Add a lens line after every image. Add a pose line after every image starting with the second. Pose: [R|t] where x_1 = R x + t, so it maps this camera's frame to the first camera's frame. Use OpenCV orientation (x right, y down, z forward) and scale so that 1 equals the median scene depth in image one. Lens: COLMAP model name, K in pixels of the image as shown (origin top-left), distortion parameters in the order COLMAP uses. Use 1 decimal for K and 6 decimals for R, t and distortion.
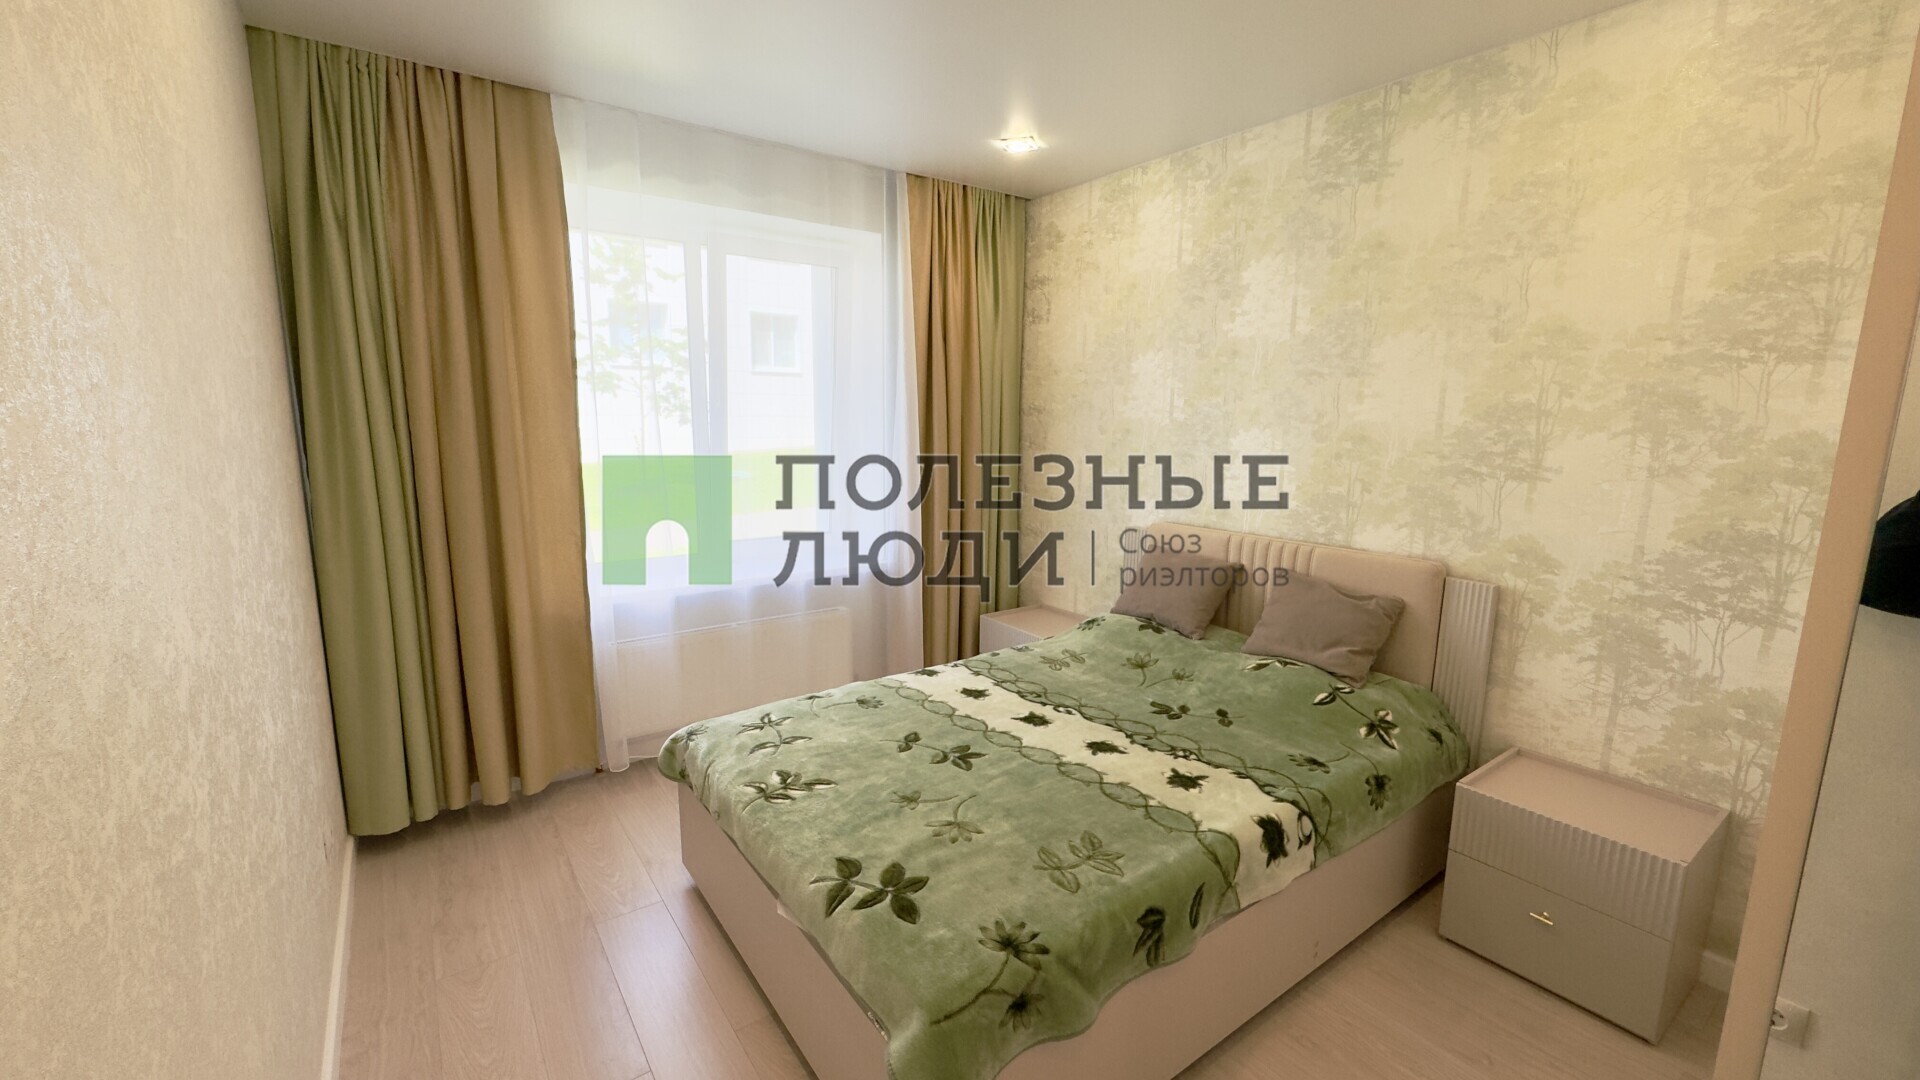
lens RADIAL K [[730.3, 0, 959.9], [0, 730.3, 567.3], [0, 0, 1]] dist [-0.044323, 0.000178]
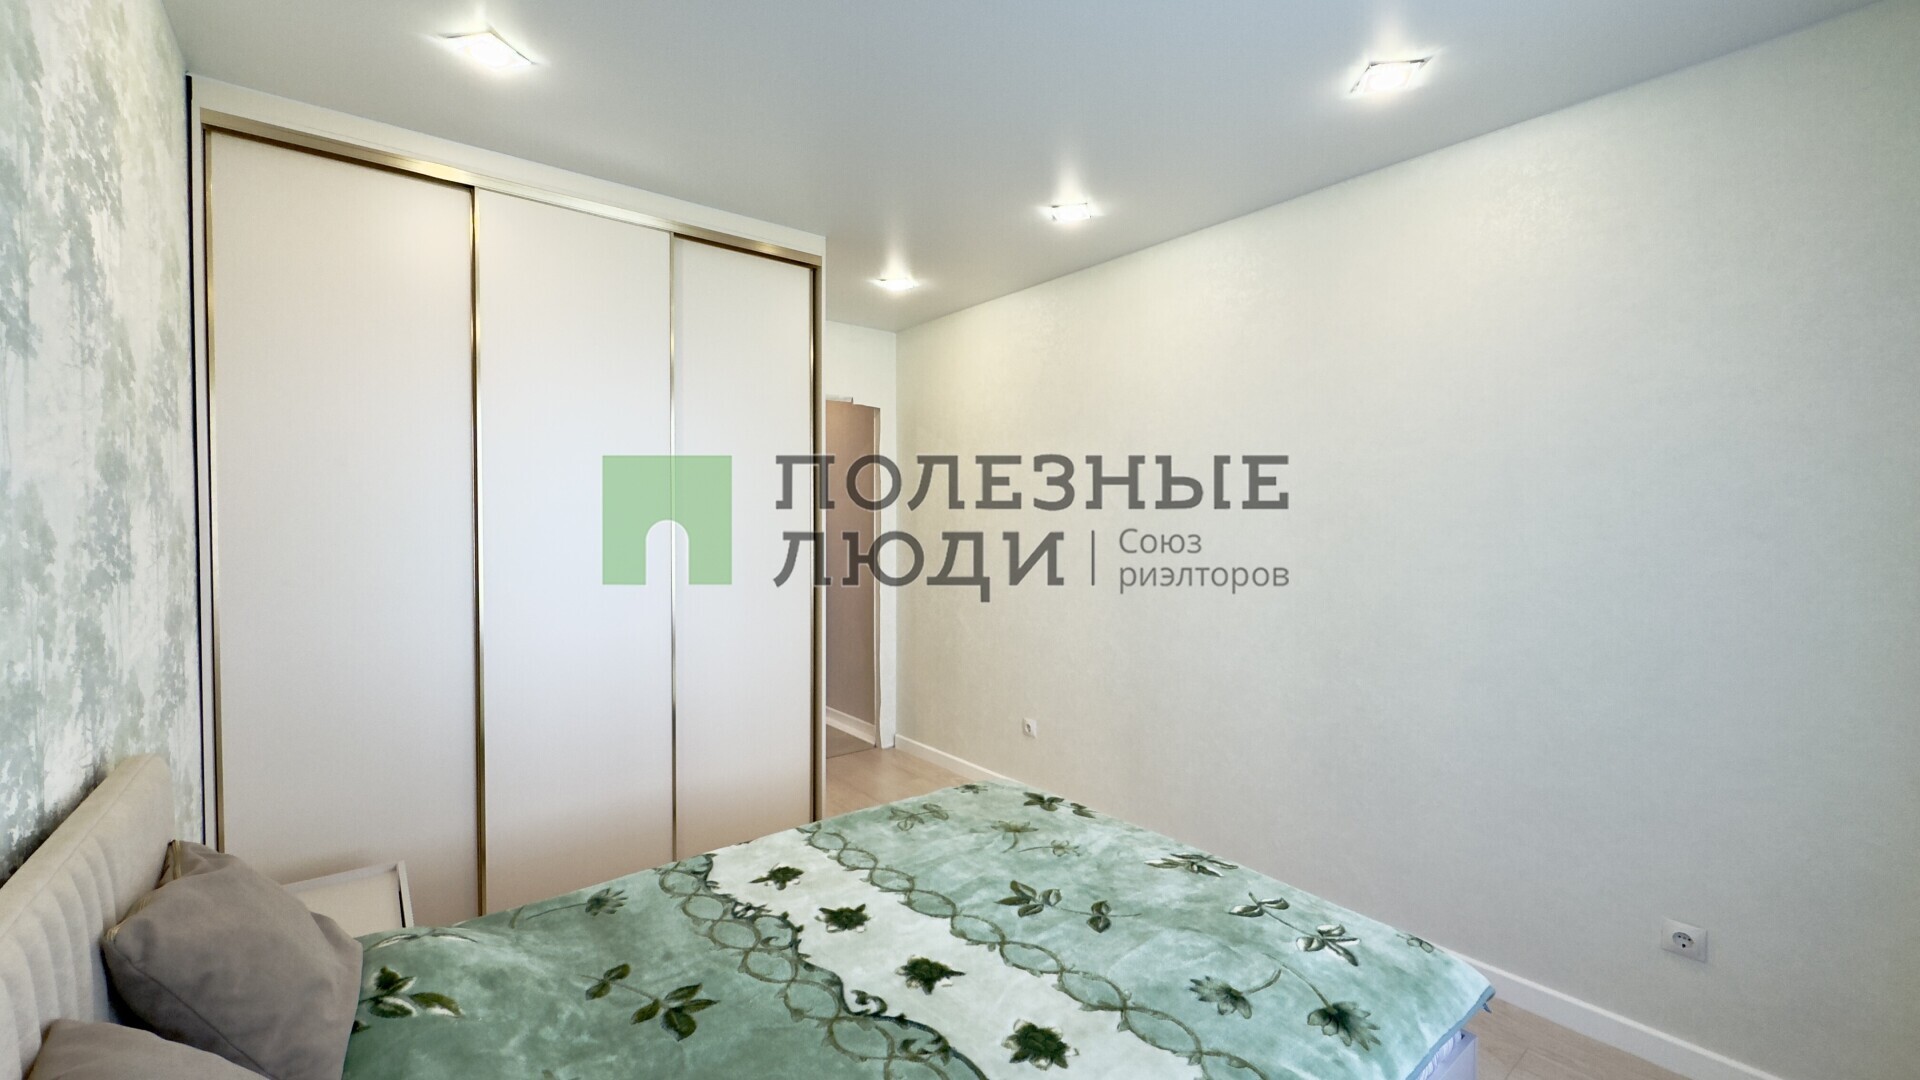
lens RADIAL K [[765.5, 0, 960.0], [0, 765.5, 540.0], [0, 0, 1]] dist [-0.001780, 0.000144]
pose [[-0.998675, -0.006022, -0.051109, 0.096705], [-0.017146, 0.975323, 0.220115, -0.256129], [0.048522, 0.220700, -0.974134, 1.368250]]
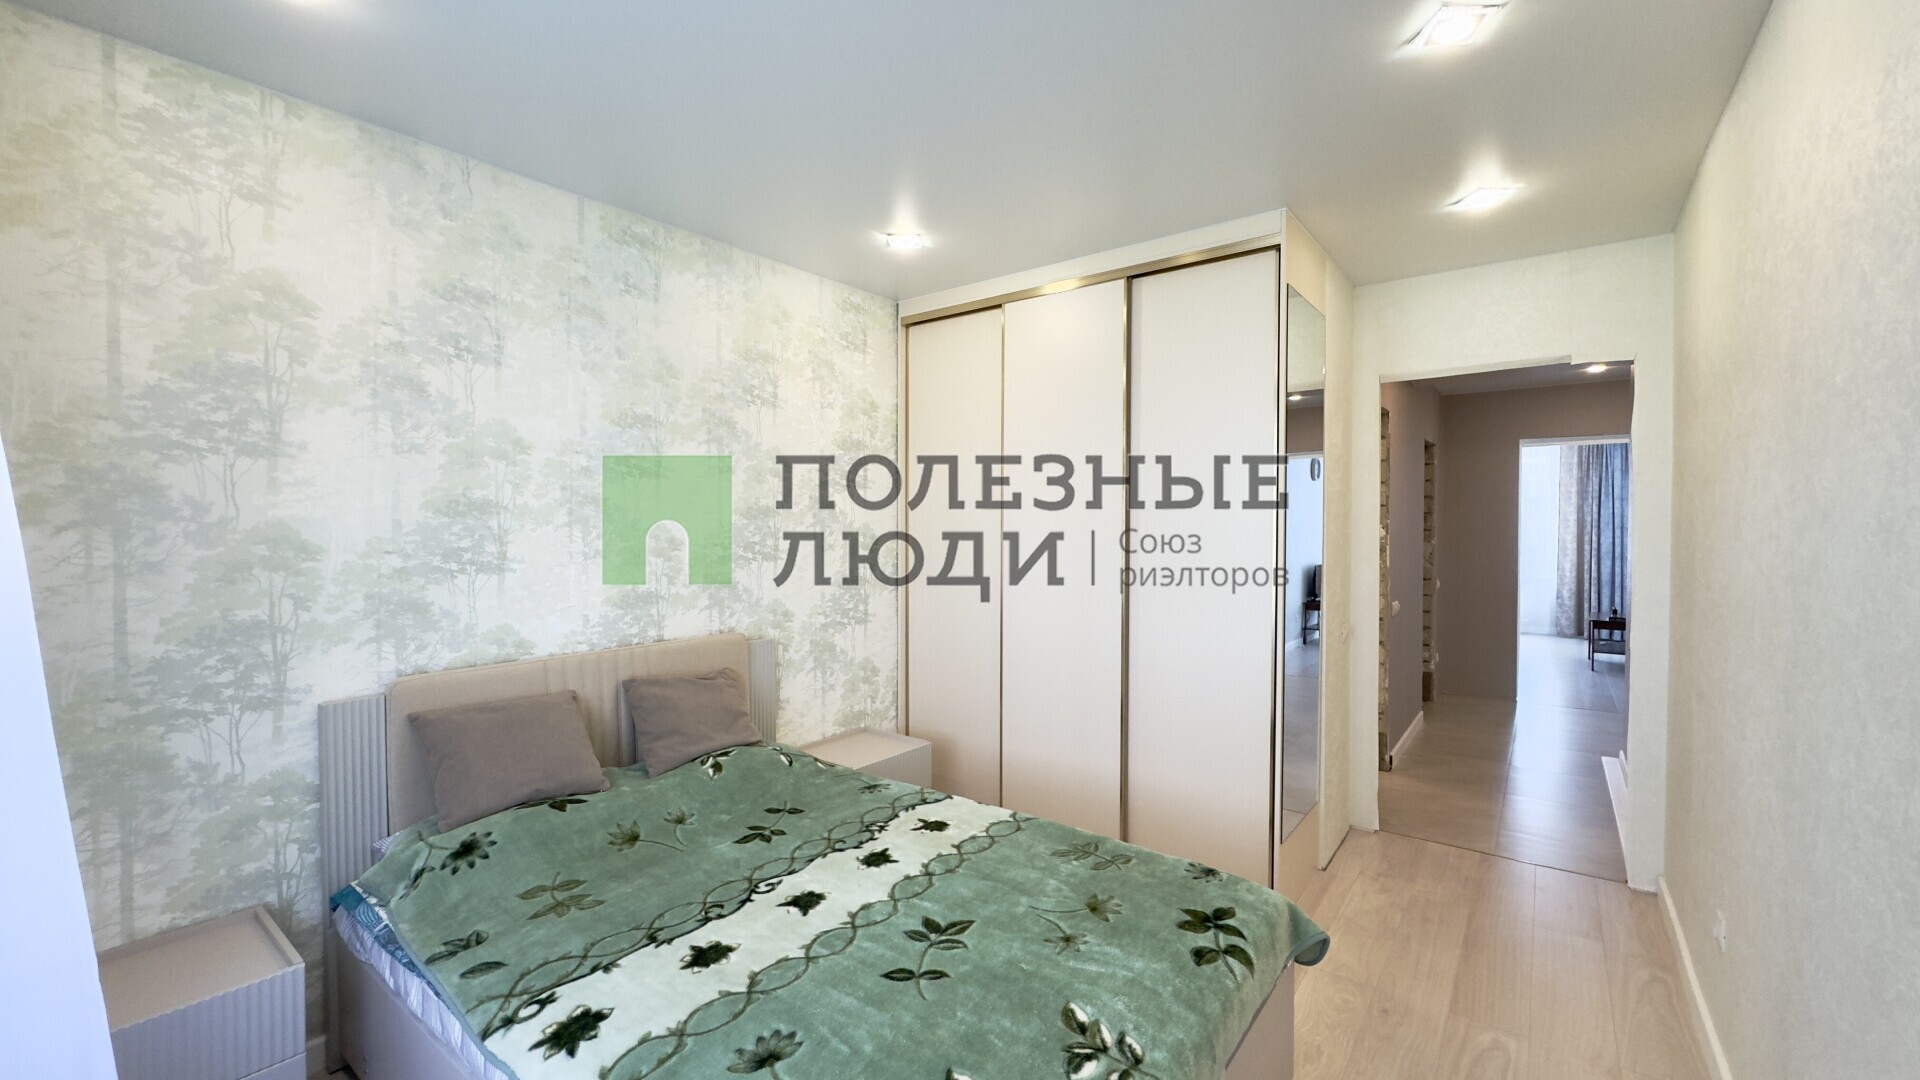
lens RADIAL K [[765.5, 0, 960.0], [0, 765.5, 540.0], [0, 0, 1]] dist [-0.001780, 0.000144]
pose [[-0.286296, -0.021980, 0.957889, -0.624339], [0.185877, 0.979470, 0.078031, -0.172748], [-0.939938, 0.200389, -0.276333, 0.876311]]
